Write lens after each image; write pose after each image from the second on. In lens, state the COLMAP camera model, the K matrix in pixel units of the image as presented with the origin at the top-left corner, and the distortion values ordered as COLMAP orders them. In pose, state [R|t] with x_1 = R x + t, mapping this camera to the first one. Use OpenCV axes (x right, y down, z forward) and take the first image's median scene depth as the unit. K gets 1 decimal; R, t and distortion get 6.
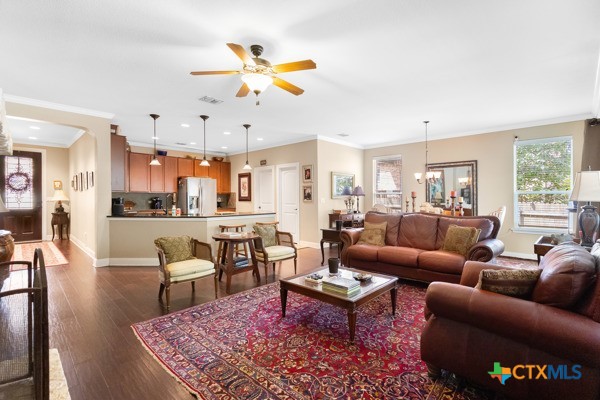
lens RADIAL K [[281.1, 0, 298.5], [0, 281.1, 199.5], [0, 0, 1]] dist [-0.000542, 0.000278]
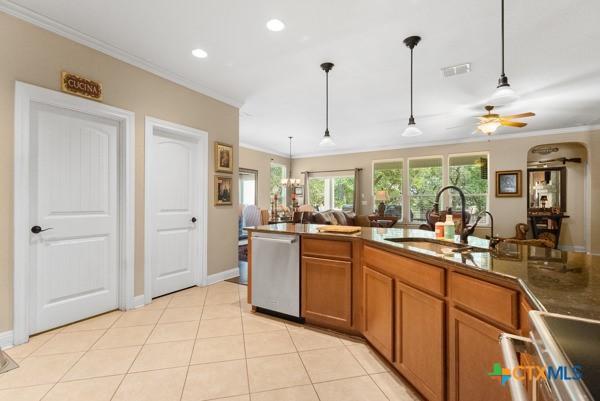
lens RADIAL K [[281.1, 0, 298.5], [0, 281.1, 200.0], [0, 0, 1]] dist [-0.000542, 0.000278]
pose [[-0.232331, 0.008085, 0.972603, -0.488705], [0.008329, 0.999945, -0.006323, 0.002143], [-0.972601, 0.006632, -0.232386, 0.828820]]
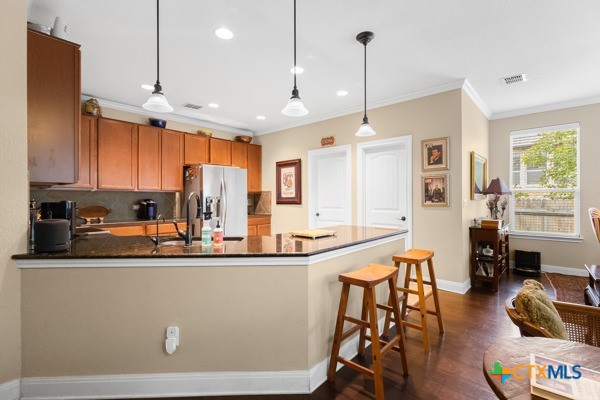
lens RADIAL K [[281.1, 0, 298.5], [0, 281.1, 199.5], [0, 0, 1]] dist [-0.000542, 0.000278]
pose [[0.998806, -0.004842, 0.048608, -0.216996], [0.005040, 0.999979, -0.003958, -0.003046], [-0.048588, 0.004199, 0.998810, 0.393792]]
